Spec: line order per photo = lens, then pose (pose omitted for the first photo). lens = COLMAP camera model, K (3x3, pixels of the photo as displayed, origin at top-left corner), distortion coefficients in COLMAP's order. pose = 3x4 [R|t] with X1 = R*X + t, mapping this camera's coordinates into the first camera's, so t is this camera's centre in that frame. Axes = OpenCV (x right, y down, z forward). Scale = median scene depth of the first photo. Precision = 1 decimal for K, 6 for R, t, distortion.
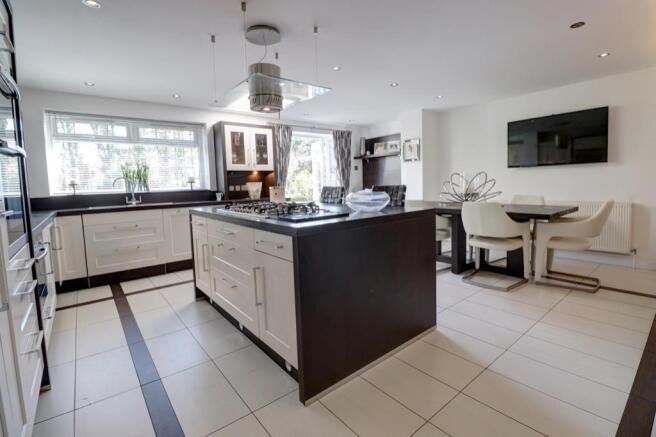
lens RADIAL K [[306.7, 0, 328.4], [0, 306.7, 208.3], [0, 0, 1]] dist [0.001225, -0.012690]
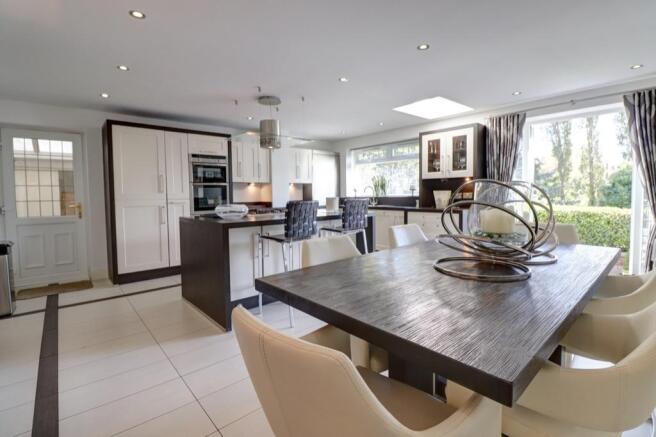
lens RADIAL K [[306.7, 0, 328.4], [0, 306.7, 208.3], [0, 0, 1]] dist [0.001225, -0.012690]
pose [[0.039770, 0.078016, -0.996159, 0.717479], [-0.068425, 0.994820, 0.075179, -0.081840], [0.996863, 0.065172, 0.044903, 0.648372]]
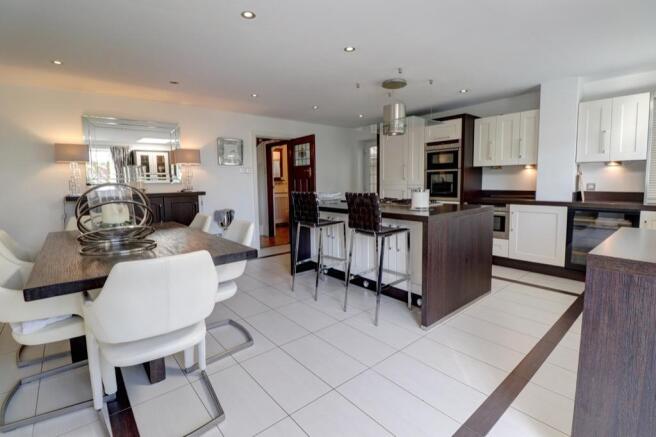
lens RADIAL K [[306.7, 0, 328.4], [0, 306.7, 208.3], [0, 0, 1]] dist [0.001225, -0.012690]
pose [[-0.998327, 0.054160, -0.020251, 0.086630], [0.049863, 0.983702, 0.172754, -0.128937], [0.029277, 0.171456, -0.984757, 1.302969]]
